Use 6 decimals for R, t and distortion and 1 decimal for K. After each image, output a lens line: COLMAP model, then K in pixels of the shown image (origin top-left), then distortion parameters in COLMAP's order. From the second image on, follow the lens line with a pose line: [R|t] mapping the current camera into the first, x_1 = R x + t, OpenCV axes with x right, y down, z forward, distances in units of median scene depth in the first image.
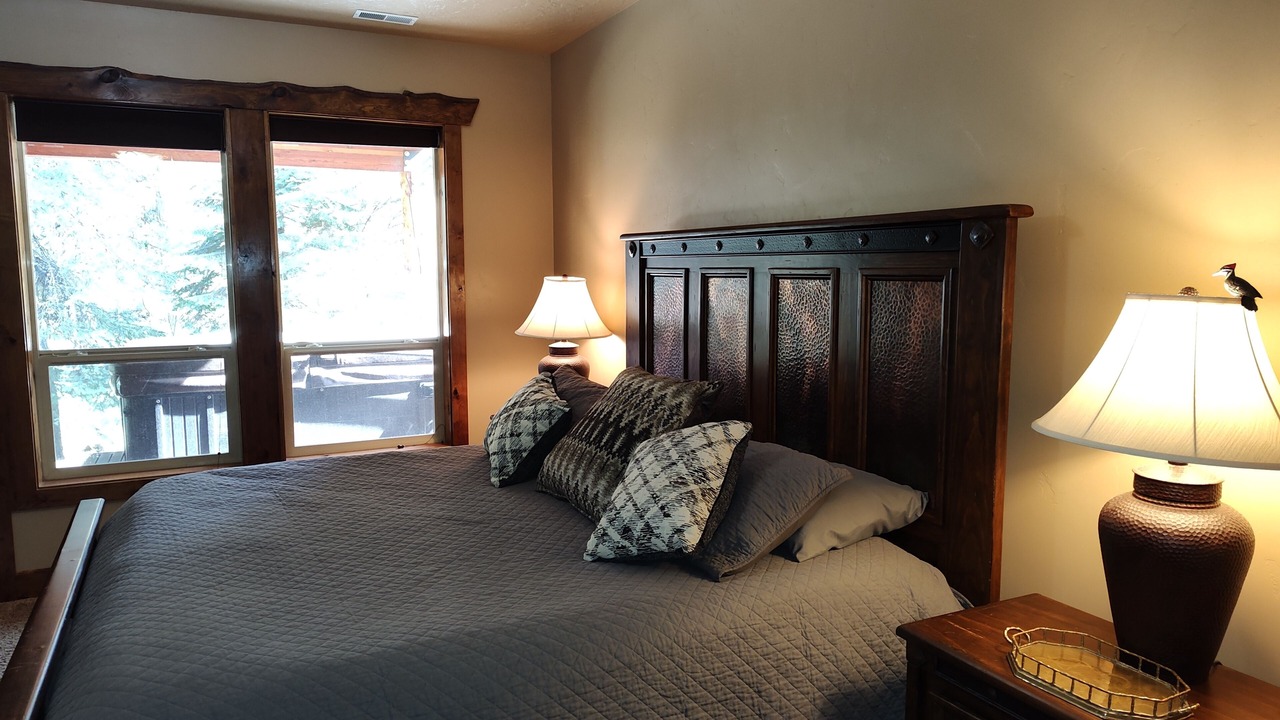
lens RADIAL K [[898.0, 0, 640.0], [0, 898.0, 360.0], [0, 0, 1]] dist [0.007738, 0.001184]
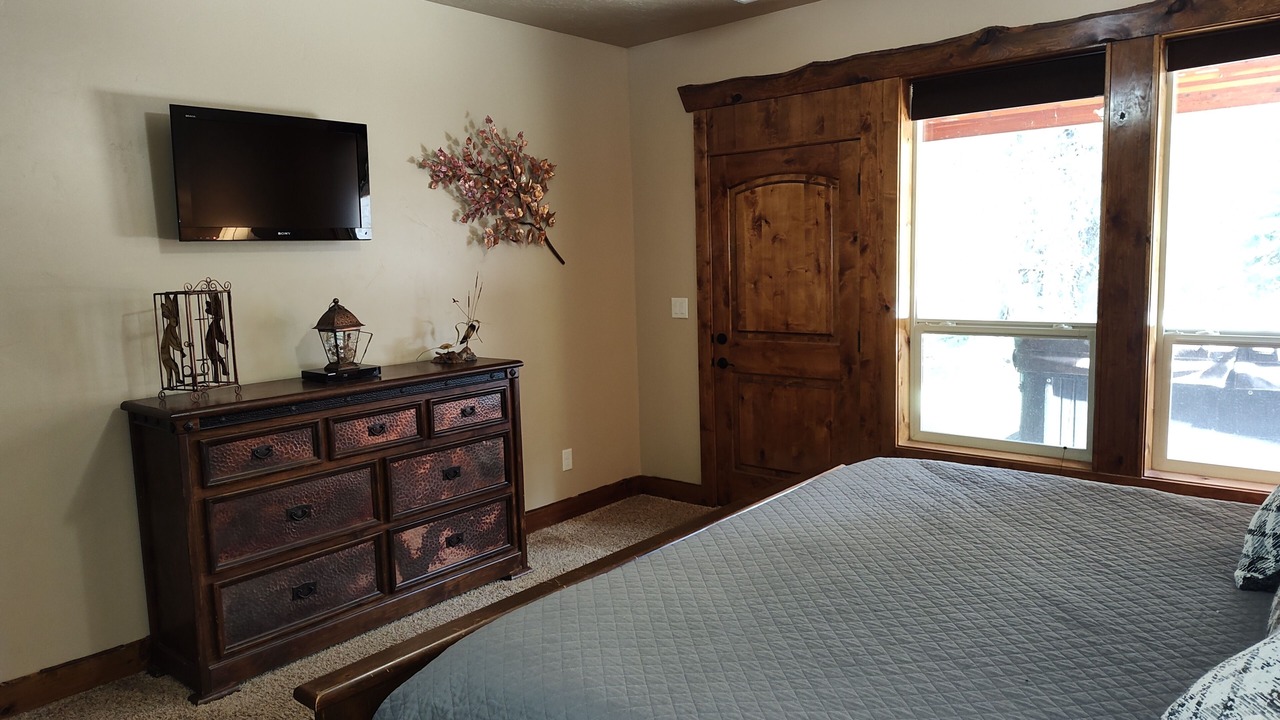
lens RADIAL K [[867.7, 0, 619.9], [0, 867.7, 362.1], [0, 0, 1]] dist [0.100827, -0.111206]
pose [[0.377586, 0.107429, -0.919722, 0.173175], [-0.072255, 0.993637, 0.086399, -0.025020], [0.923151, 0.033832, 0.382946, 0.297152]]
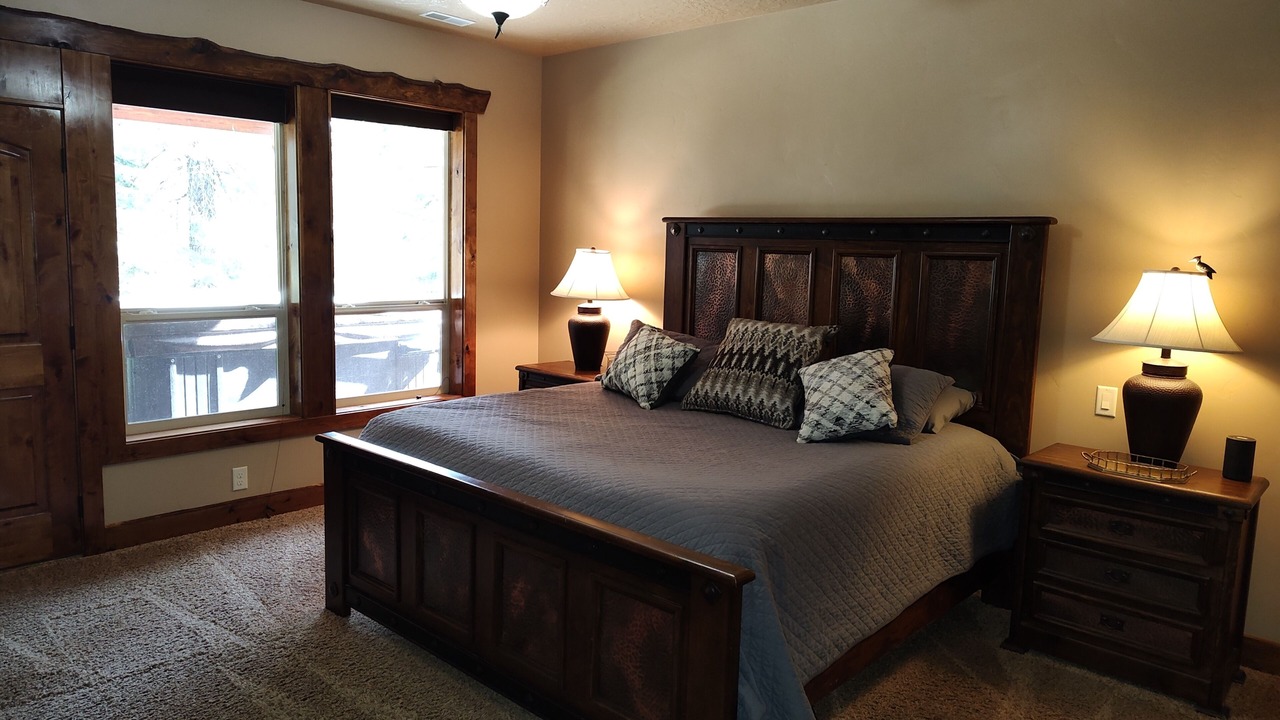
lens RADIAL K [[898.0, 0, 640.0], [0, 898.0, 360.0], [0, 0, 1]] dist [0.007738, 0.001184]
pose [[0.935284, -0.018363, 0.353421, -0.501698], [0.007893, 0.999487, 0.031045, 0.021702], [-0.353810, -0.026246, 0.934949, -0.179878]]
